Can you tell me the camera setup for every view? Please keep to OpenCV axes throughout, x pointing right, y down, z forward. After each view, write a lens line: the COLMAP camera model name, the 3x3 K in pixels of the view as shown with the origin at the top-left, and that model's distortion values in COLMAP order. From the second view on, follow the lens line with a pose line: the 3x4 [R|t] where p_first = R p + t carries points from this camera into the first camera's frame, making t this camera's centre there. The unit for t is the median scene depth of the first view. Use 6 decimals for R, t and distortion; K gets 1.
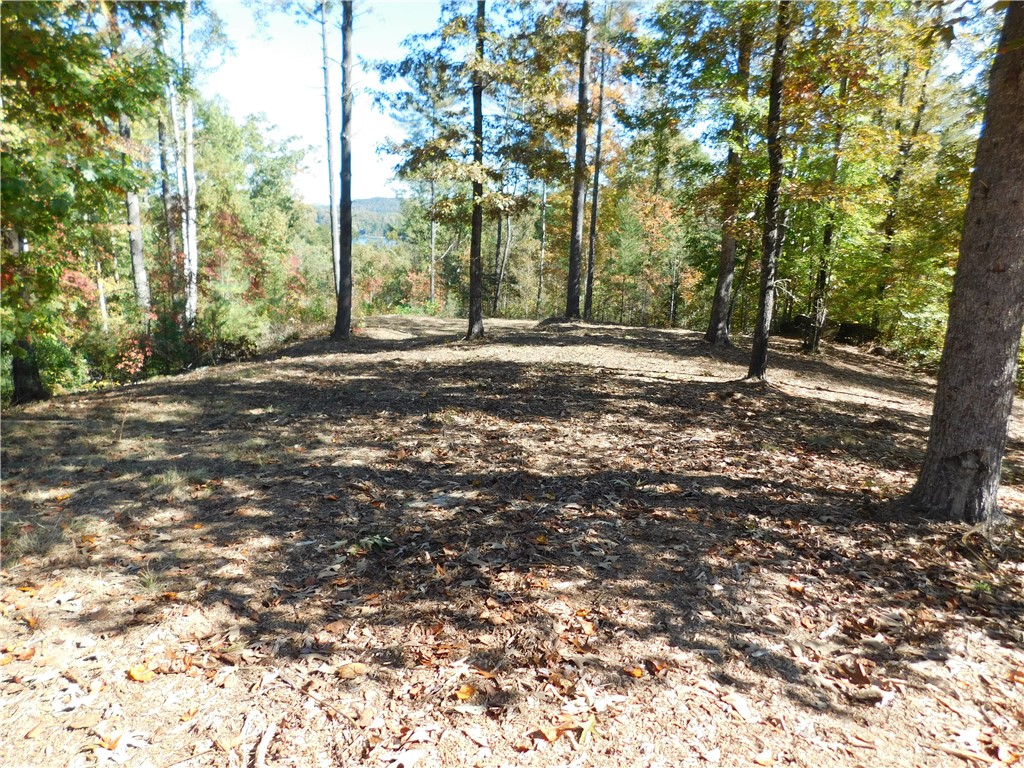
lens RADIAL K [[678.1, 0, 512.0], [0, 678.1, 384.0], [0, 0, 1]] dist [-0.054461, 0.000136]
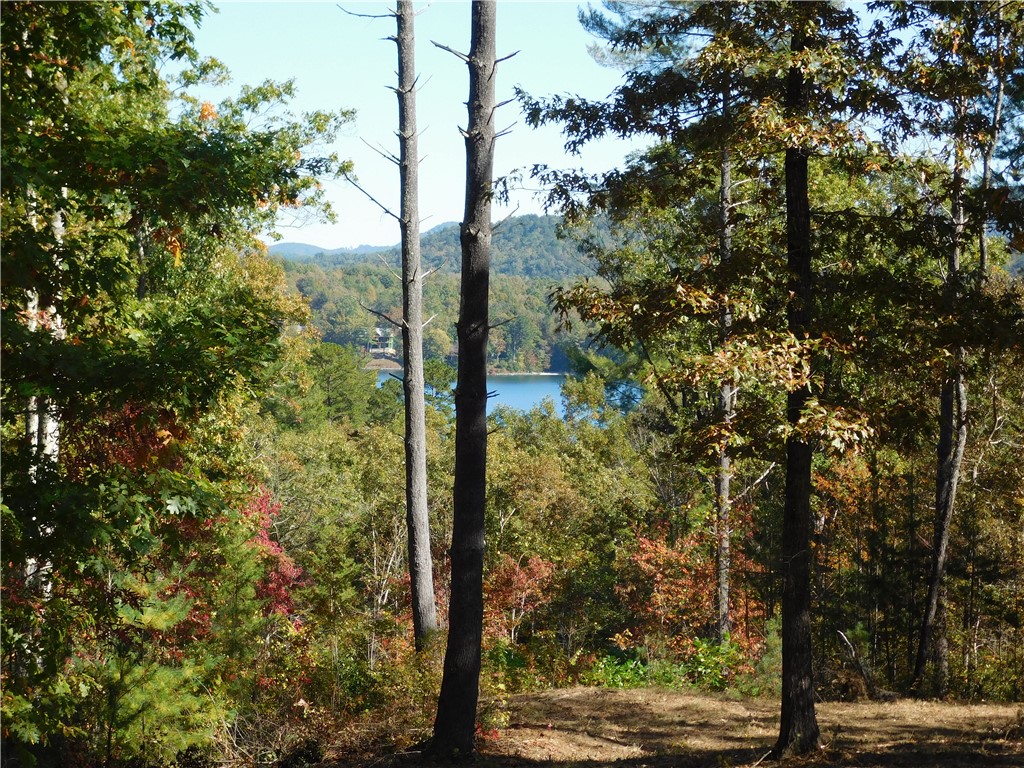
lens RADIAL K [[2773.2, 0, 512.0], [0, 2773.2, 384.0], [0, 0, 1]] dist [-0.065513, -0.545113]
pose [[0.980428, -0.020618, -0.195795, 0.055119], [-0.020243, 0.978674, -0.204421, 0.028729], [0.195834, 0.204383, 0.959102, -0.335337]]
